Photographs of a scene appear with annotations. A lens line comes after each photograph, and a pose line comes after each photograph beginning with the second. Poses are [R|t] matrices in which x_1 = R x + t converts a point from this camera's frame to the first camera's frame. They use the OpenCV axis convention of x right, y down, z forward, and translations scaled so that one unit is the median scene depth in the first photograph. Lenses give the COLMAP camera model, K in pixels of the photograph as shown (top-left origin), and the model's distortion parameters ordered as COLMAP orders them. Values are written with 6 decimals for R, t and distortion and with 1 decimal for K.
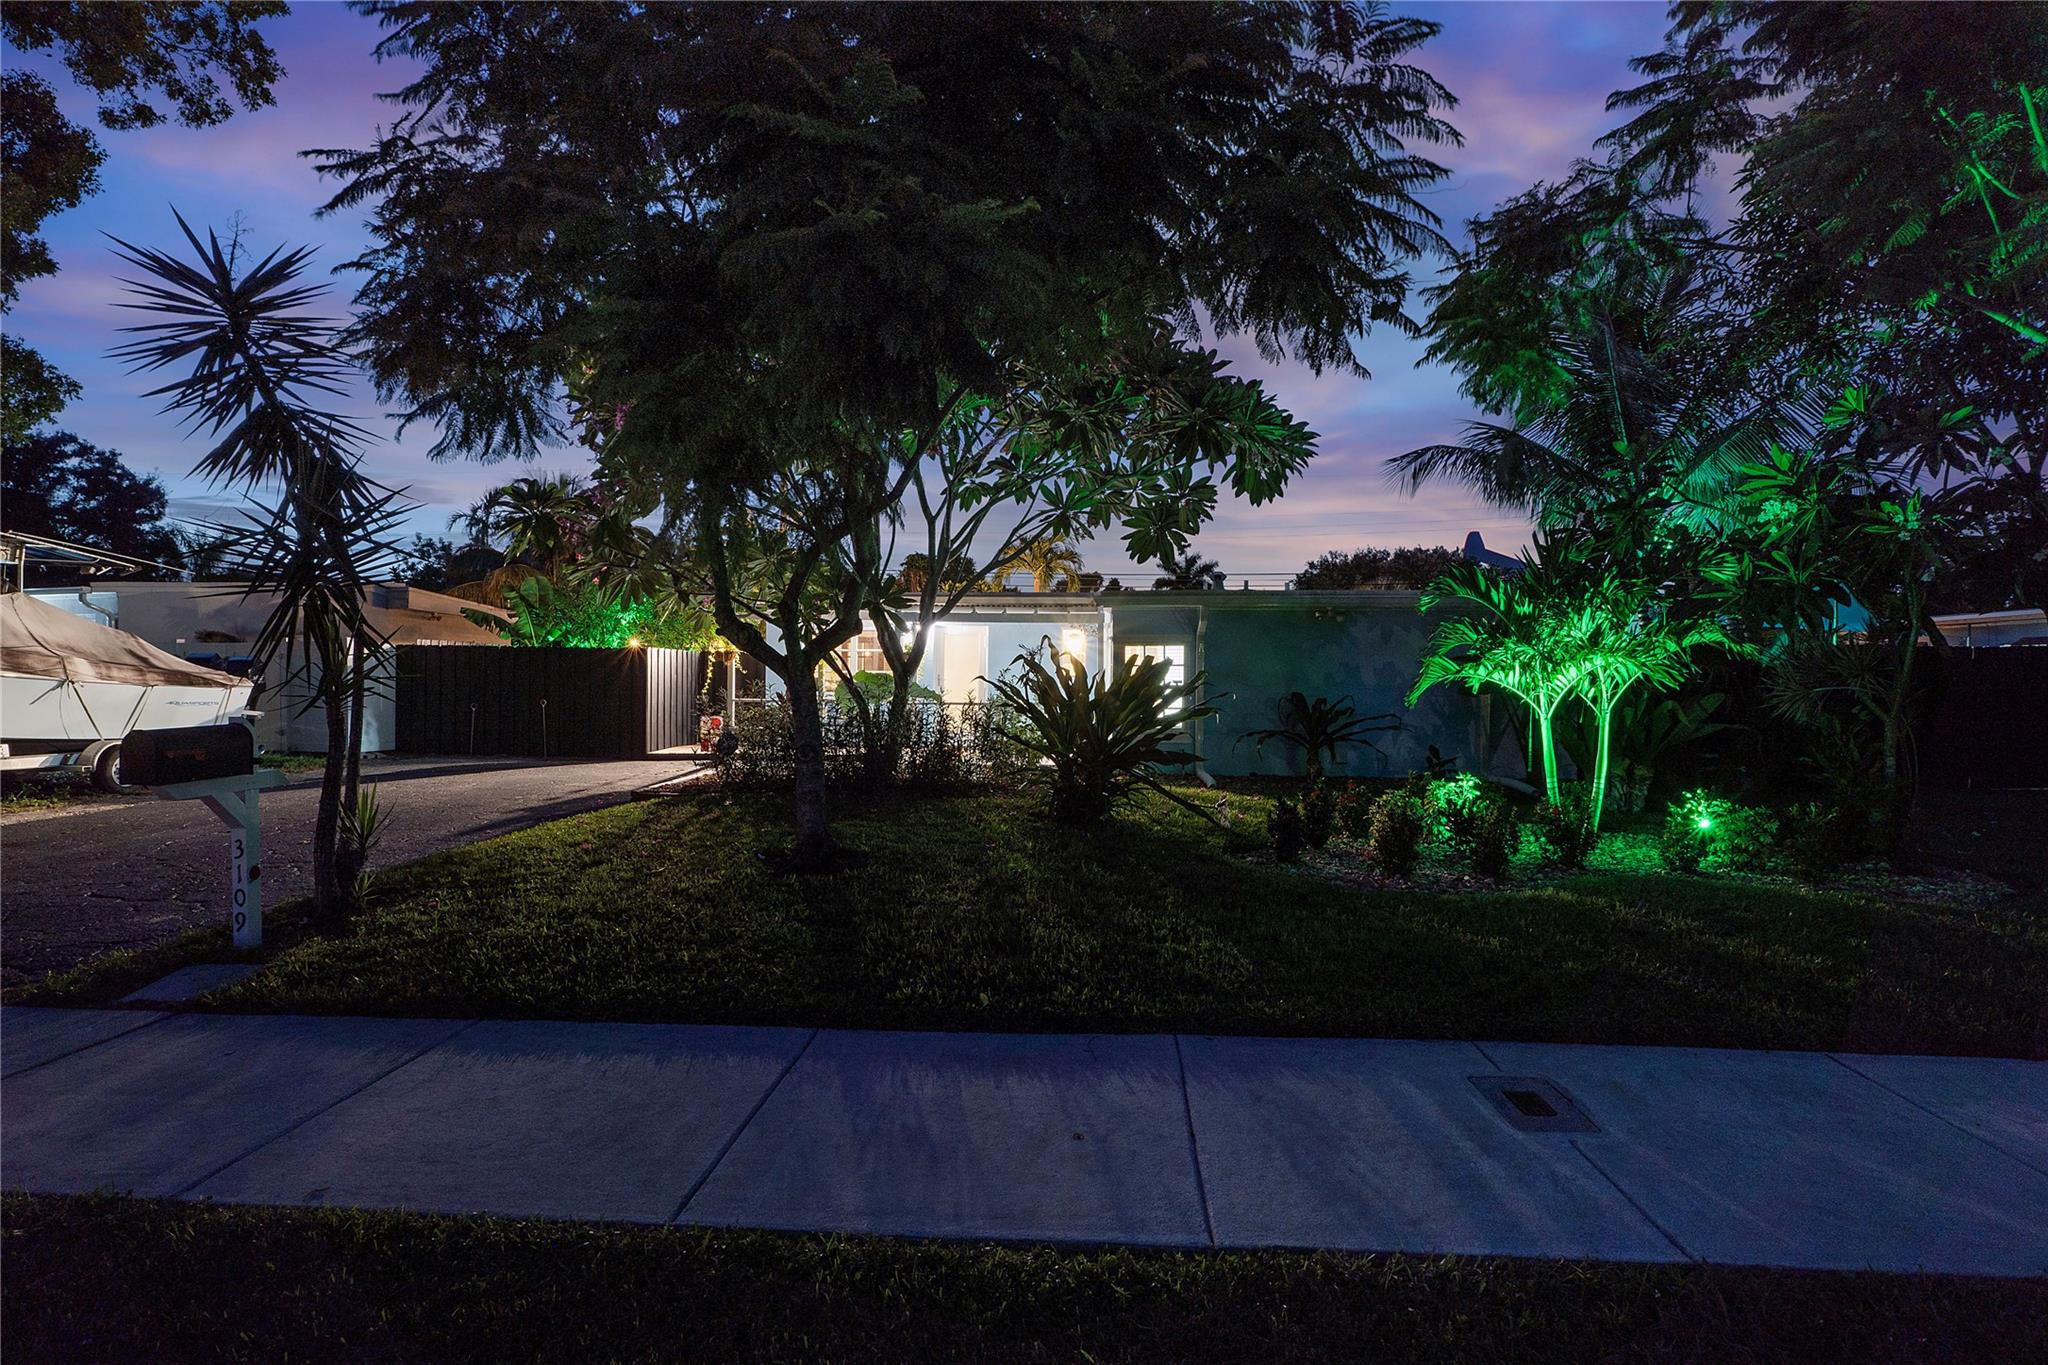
lens RADIAL K [[1036.7, 0, 1018.8], [0, 1036.7, 688.0], [0, 0, 1]] dist [0.001006, 0.000031]
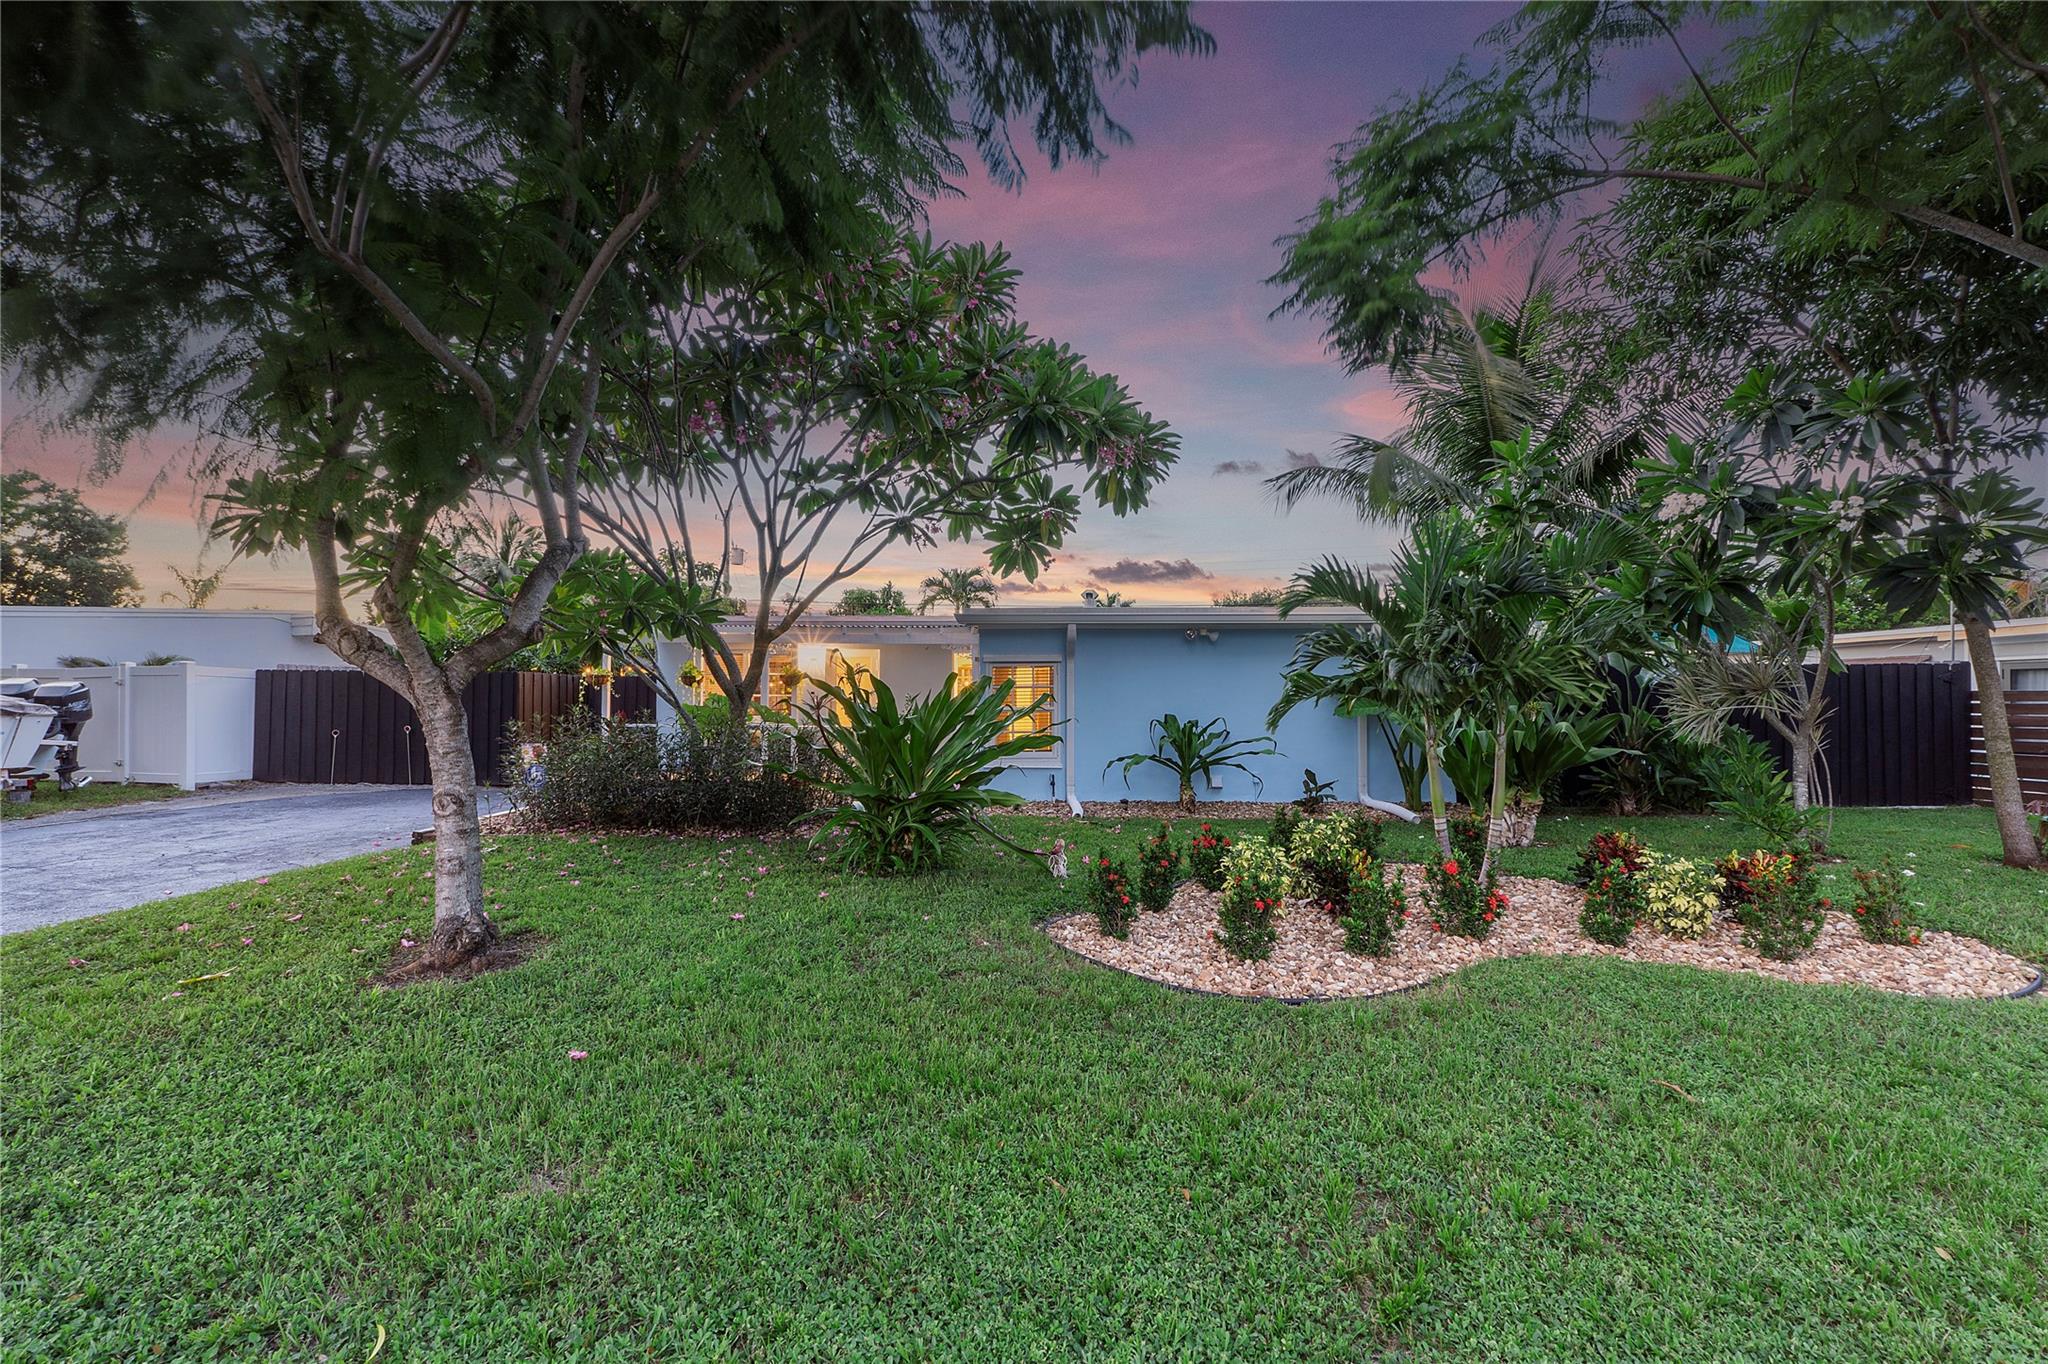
lens RADIAL K [[871.3, 0, 1027.7], [0, 871.3, 674.2], [0, 0, 1]] dist [-0.004079, -0.000352]
pose [[0.998585, -0.003709, 0.053054, 0.101740], [0.005864, 0.999162, -0.040520, -0.001078], [-0.052859, 0.040774, 0.997769, 0.220030]]
